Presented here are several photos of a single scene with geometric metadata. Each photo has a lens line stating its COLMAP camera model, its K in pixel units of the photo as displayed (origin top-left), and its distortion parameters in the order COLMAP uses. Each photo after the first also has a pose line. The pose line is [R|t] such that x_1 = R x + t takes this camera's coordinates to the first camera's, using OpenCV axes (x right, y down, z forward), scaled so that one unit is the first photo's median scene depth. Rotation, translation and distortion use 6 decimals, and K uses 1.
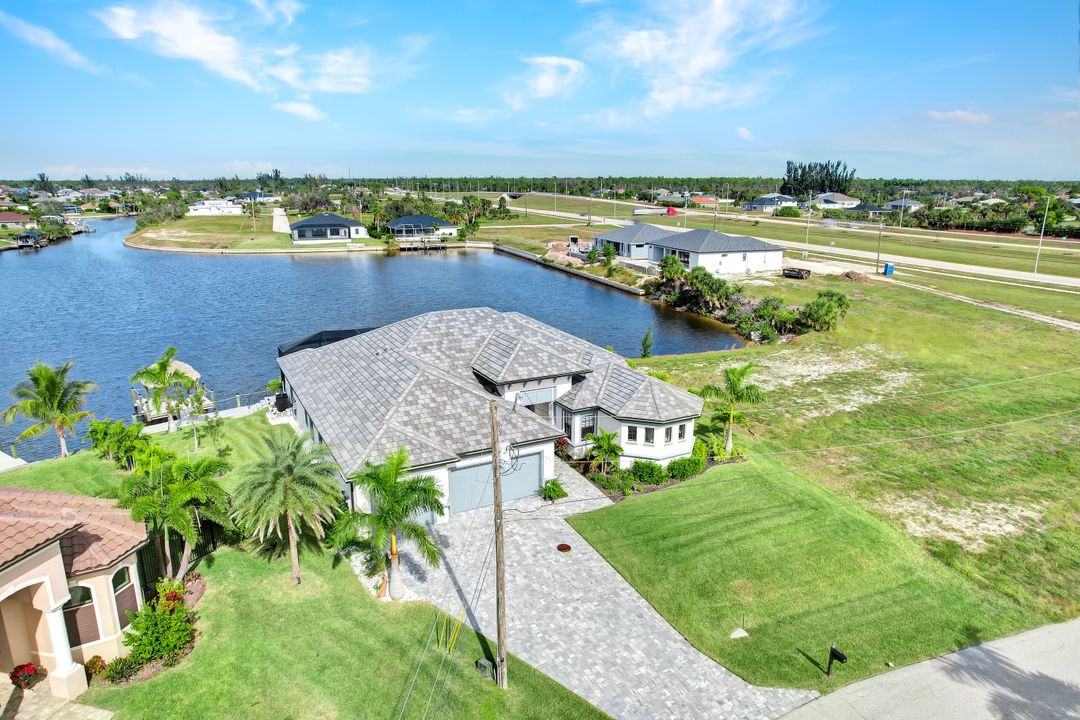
lens RADIAL K [[693.3, 0, 538.4], [0, 693.3, 367.2], [0, 0, 1]] dist [-0.068996, 0.060007]
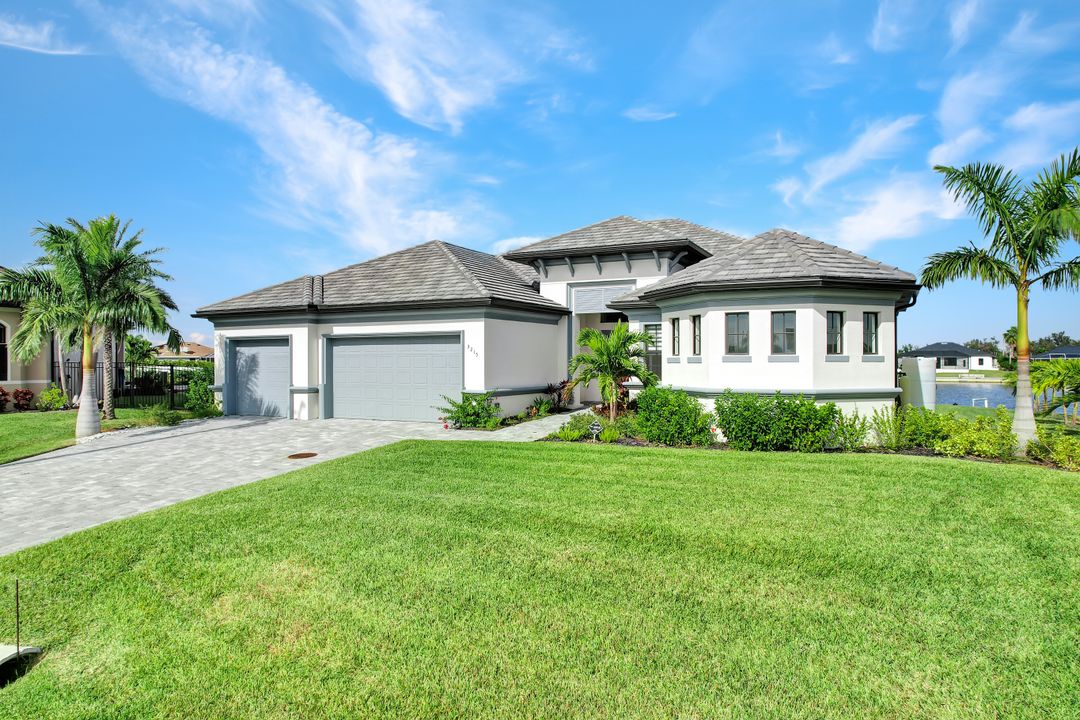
lens RADIAL K [[693.3, 0, 538.4], [0, 693.3, 367.2], [0, 0, 1]] dist [-0.068996, 0.060007]
pose [[0.580481, 0.004173, -0.814263, 0.324187], [-0.213987, 0.965621, -0.147601, 0.145957], [0.785654, 0.259921, 0.561417, 0.517608]]
